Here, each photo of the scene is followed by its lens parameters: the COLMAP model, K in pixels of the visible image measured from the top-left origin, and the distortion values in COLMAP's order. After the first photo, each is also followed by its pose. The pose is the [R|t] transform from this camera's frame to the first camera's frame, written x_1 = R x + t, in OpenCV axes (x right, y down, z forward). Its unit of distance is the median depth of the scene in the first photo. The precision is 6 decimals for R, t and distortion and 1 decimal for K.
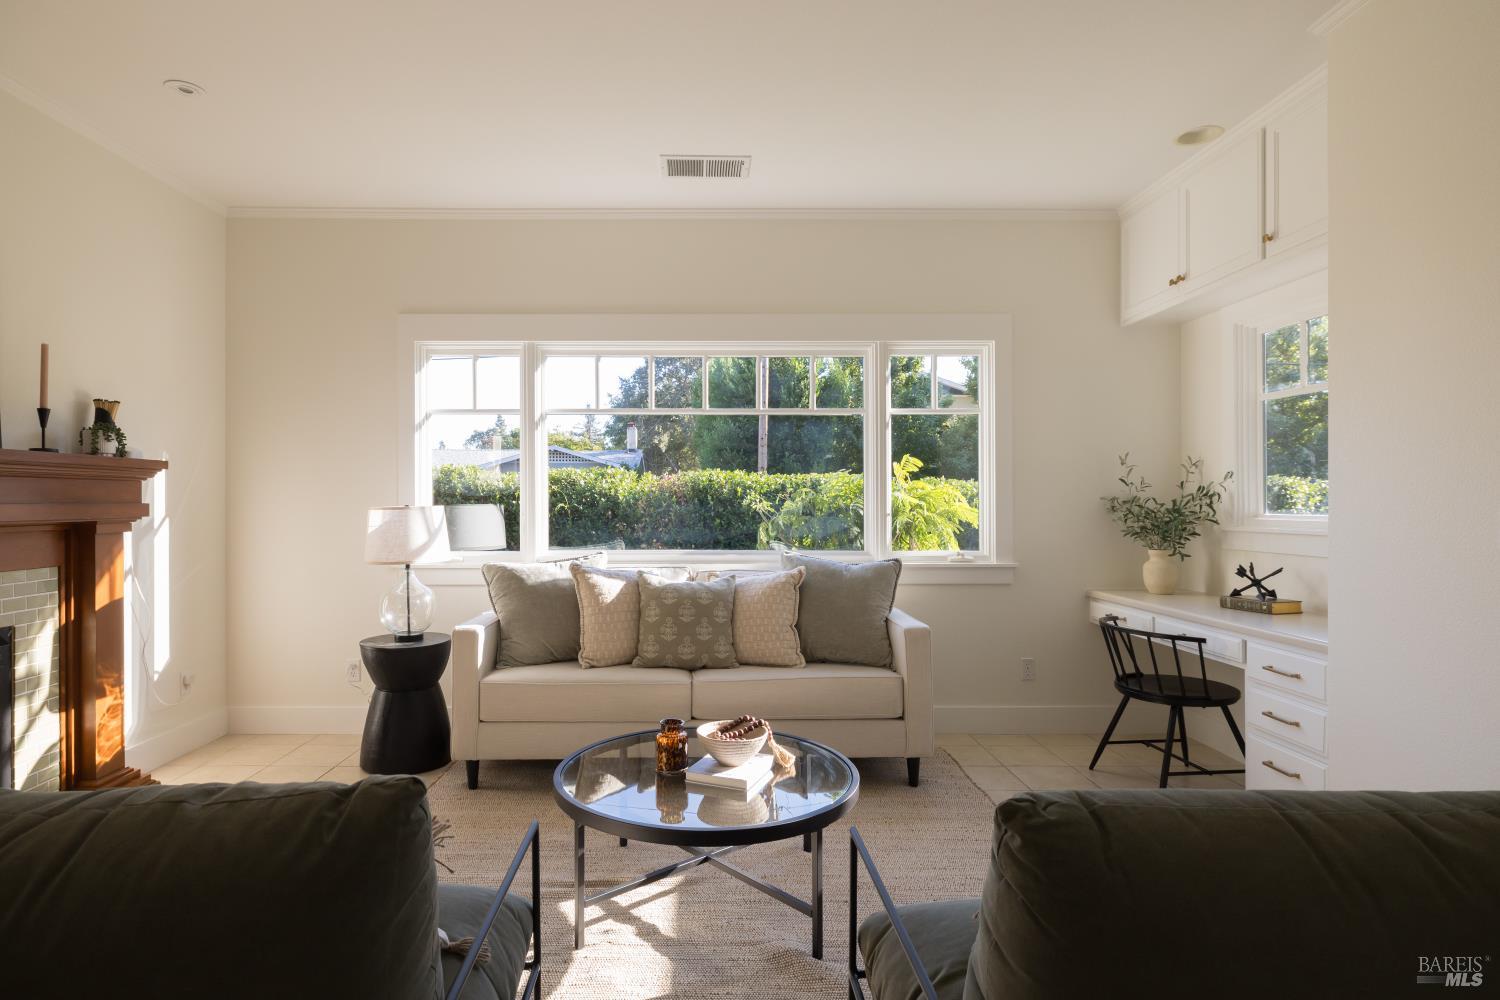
lens RADIAL K [[783.0, 0, 750.0], [0, 783.0, 496.3], [0, 0, 1]] dist [-0.004710, 0.000191]
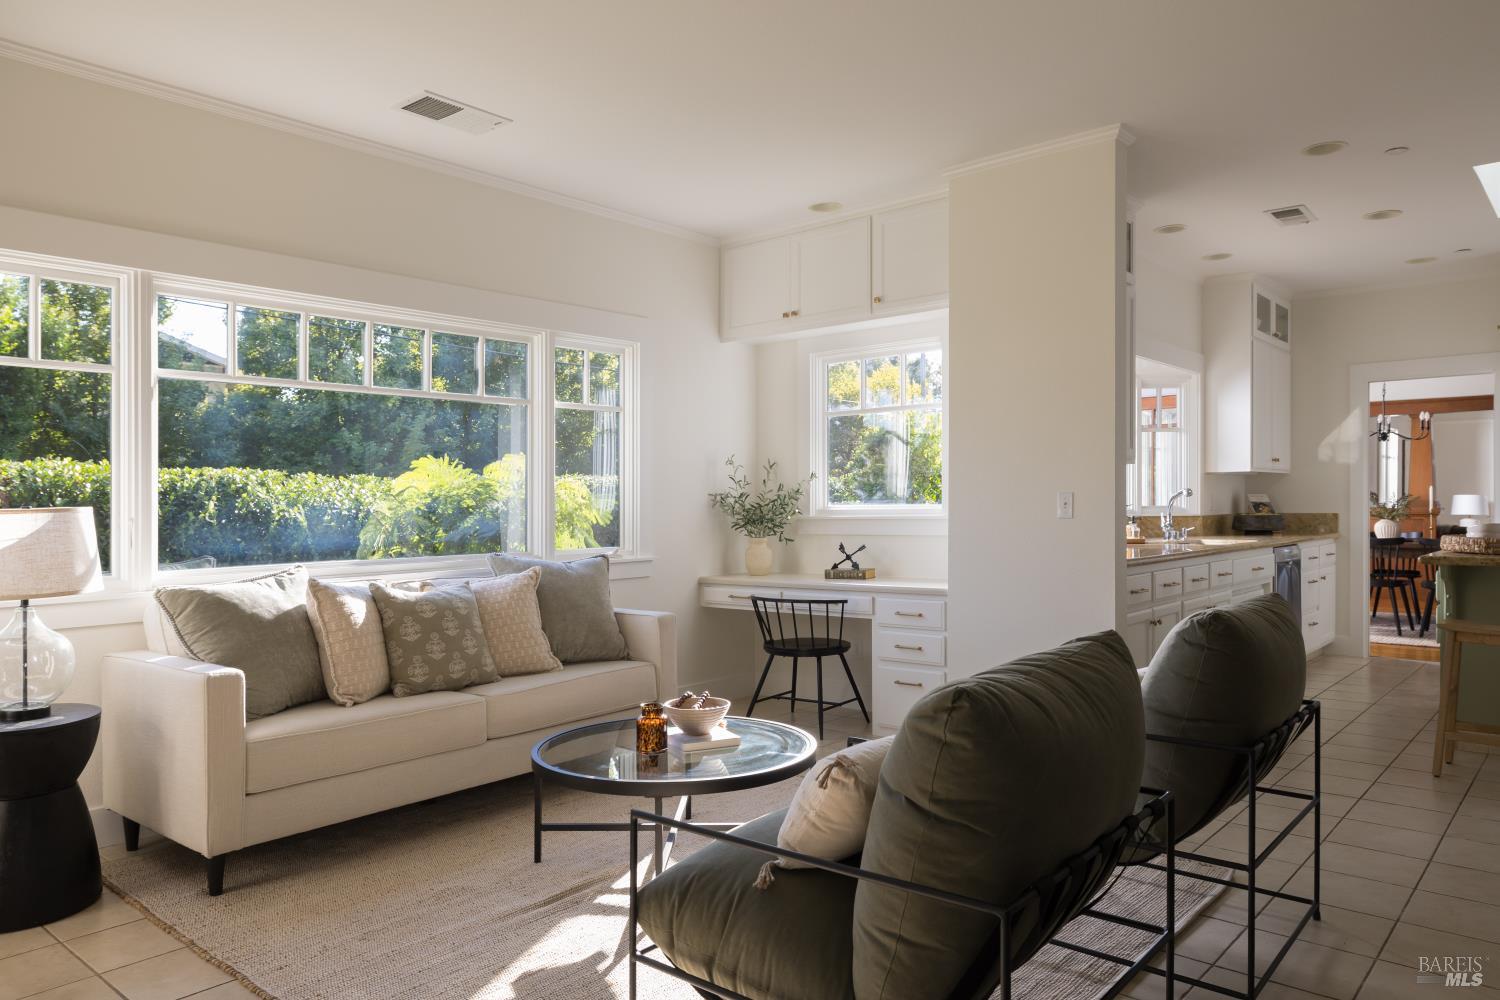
lens RADIAL K [[1027.1, 0, 749.7], [0, 1027.1, 499.3], [0, 0, 1]] dist [0.007817, 0.001500]
pose [[0.654778, -0.006979, 0.755789, -0.716820], [0.004204, 0.999976, 0.005592, 0.002868], [-0.755809, -0.000484, 0.654791, -0.001502]]
